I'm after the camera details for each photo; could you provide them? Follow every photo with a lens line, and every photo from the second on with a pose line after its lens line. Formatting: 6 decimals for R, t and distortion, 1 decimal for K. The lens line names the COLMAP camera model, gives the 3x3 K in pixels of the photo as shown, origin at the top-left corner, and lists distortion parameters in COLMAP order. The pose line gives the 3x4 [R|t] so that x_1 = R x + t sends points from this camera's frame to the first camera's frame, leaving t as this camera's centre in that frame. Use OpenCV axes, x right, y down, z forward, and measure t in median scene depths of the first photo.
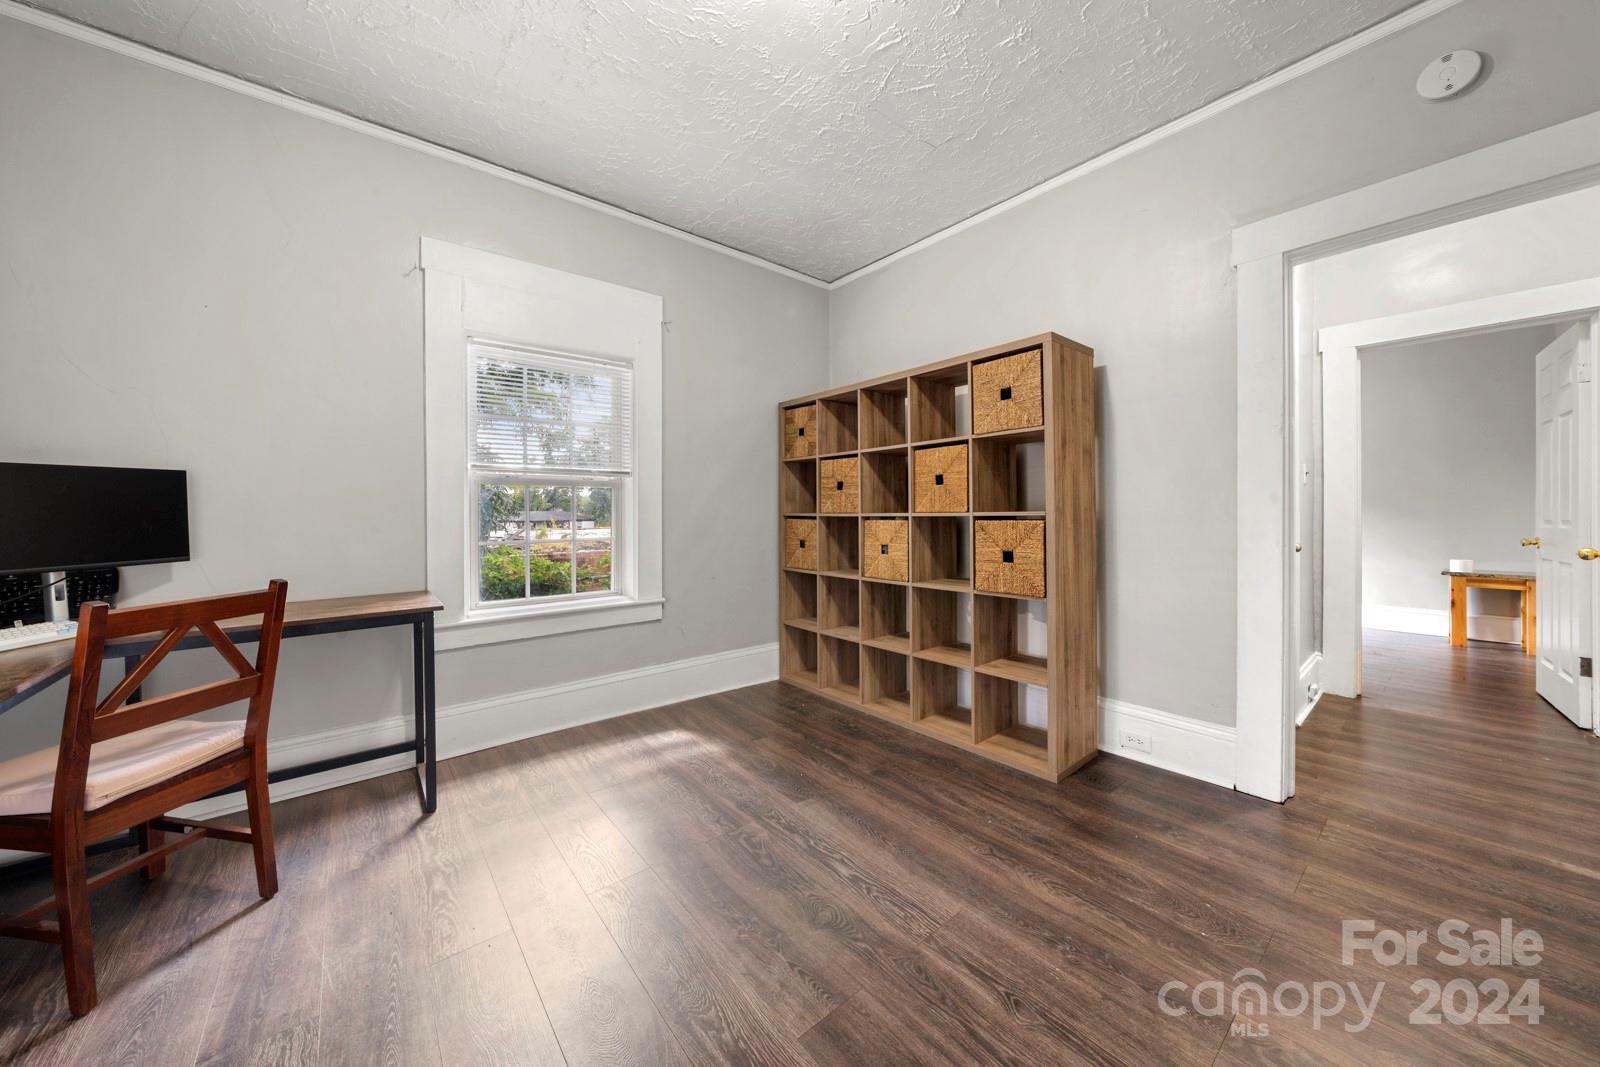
lens RADIAL K [[553.3, 0, 794.0], [0, 553.3, 511.9], [0, 0, 1]] dist [0.000823, -0.000486]
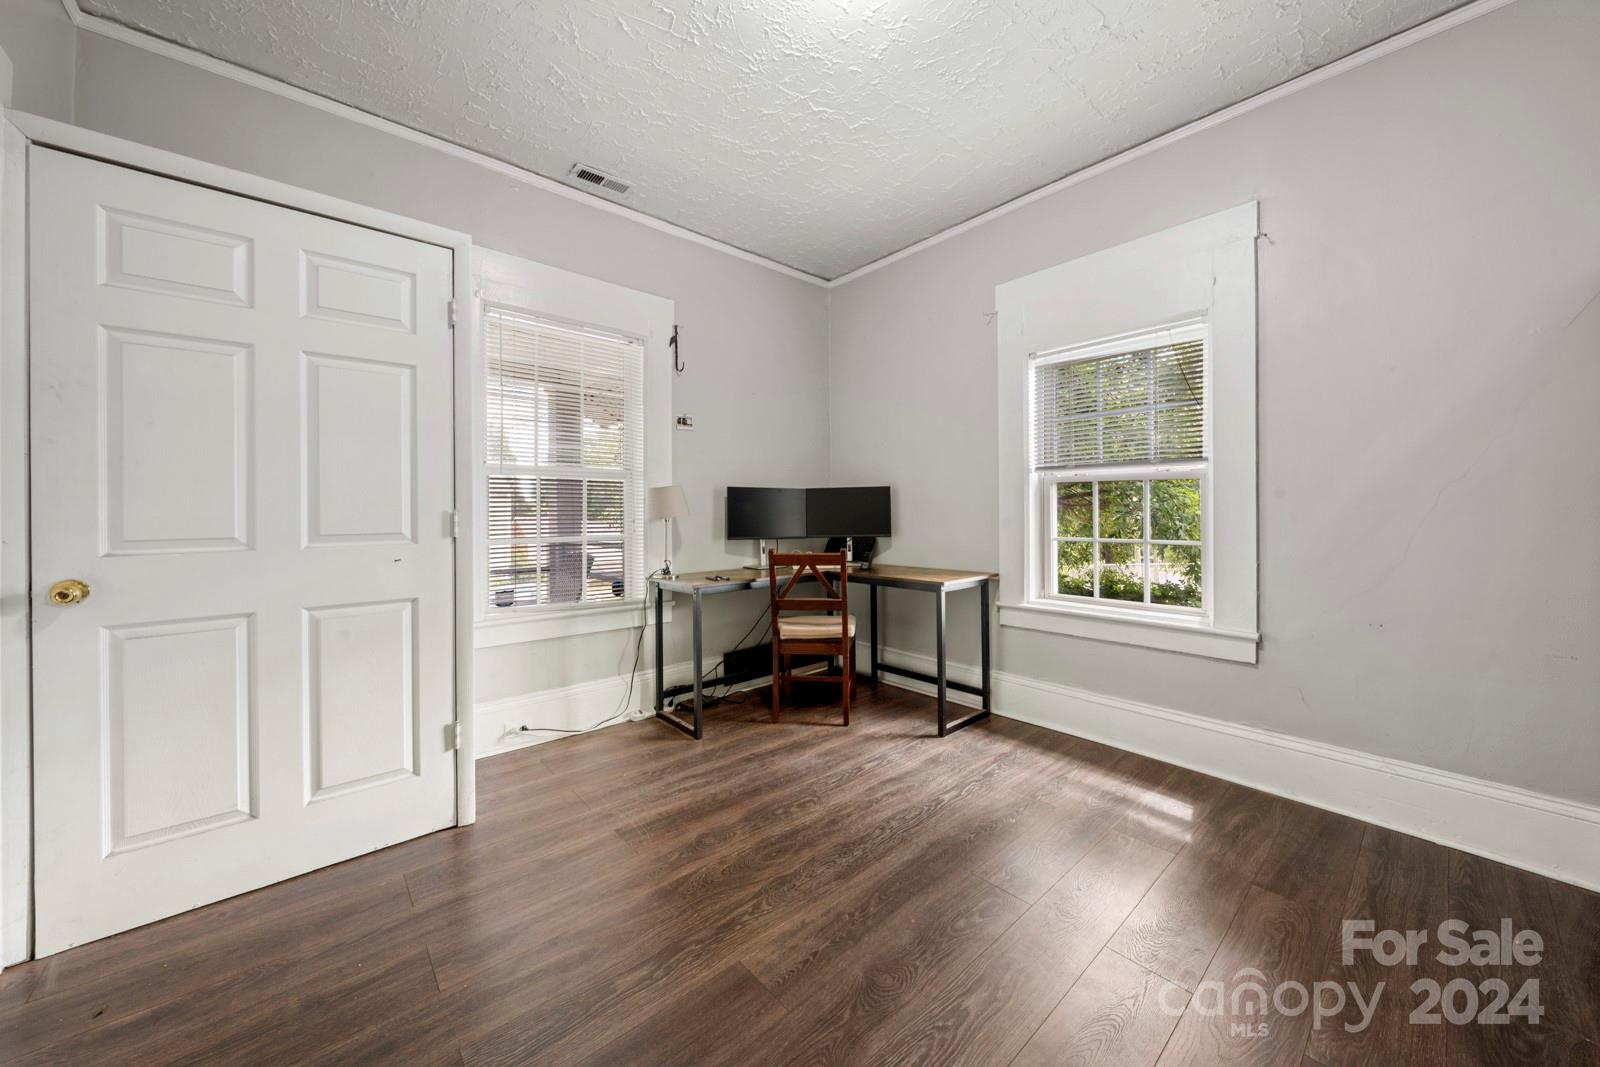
lens RADIAL K [[576.0, 0, 810.4], [0, 576.0, 512.2], [0, 0, 1]] dist [-0.009396, 0.000299]
pose [[0.036872, 0.007240, -0.999294, 0.623234], [0.003178, 0.999968, 0.007362, -0.005009], [0.999315, -0.003447, 0.036848, 0.565730]]
